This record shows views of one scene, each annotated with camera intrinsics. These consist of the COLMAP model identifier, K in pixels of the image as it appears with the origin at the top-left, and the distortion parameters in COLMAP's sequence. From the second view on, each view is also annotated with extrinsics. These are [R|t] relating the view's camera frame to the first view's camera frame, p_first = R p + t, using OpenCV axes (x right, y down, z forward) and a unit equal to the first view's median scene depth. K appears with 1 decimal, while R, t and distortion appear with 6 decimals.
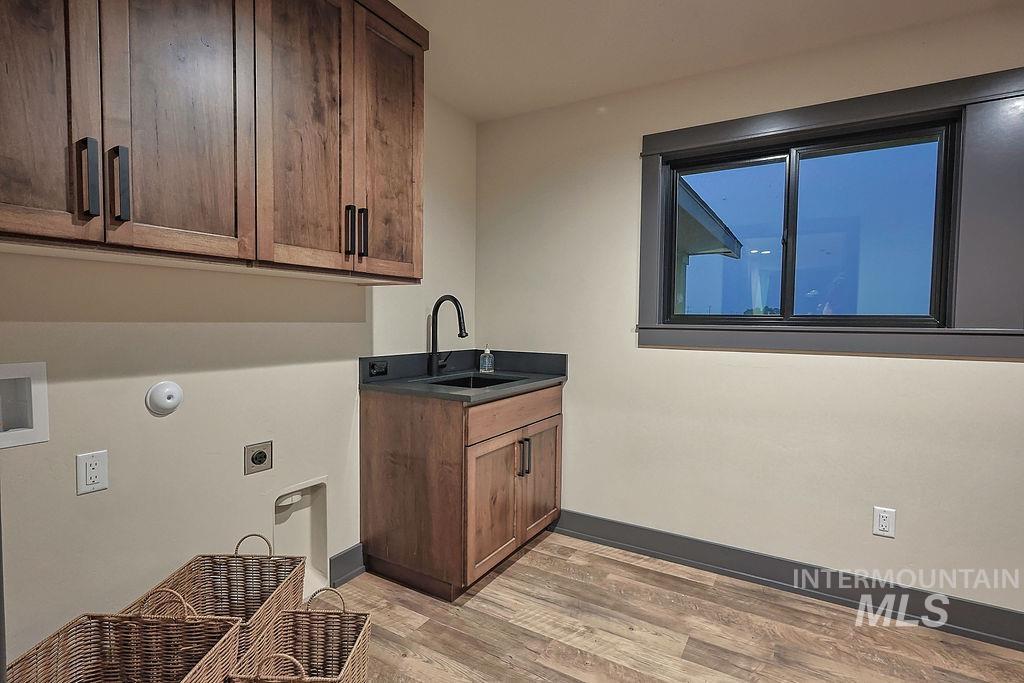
lens RADIAL K [[500.7, 0, 514.7], [0, 500.7, 341.7], [0, 0, 1]] dist [0.001568, 0.001023]
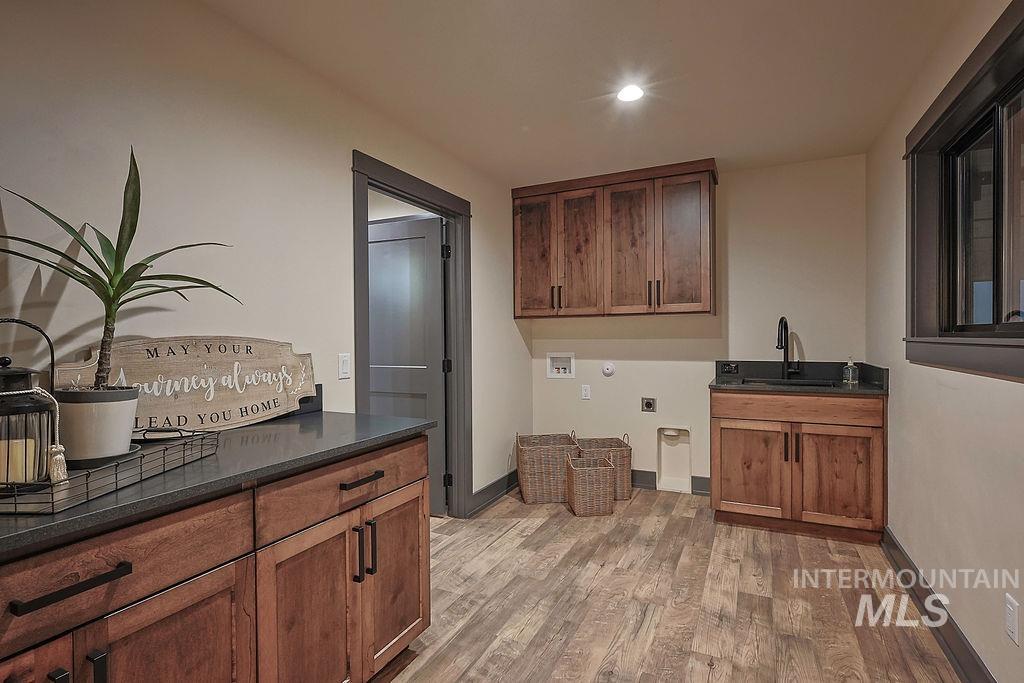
lens RADIAL K [[492.8, 0, 512.0], [0, 492.8, 341.5], [0, 0, 1]] dist [-0.001609, -0.000507]
pose [[0.083563, -0.005874, -0.996485, 1.224877], [-0.033205, 0.999411, -0.008676, 0.006531], [0.995949, 0.033814, 0.083319, 0.219837]]
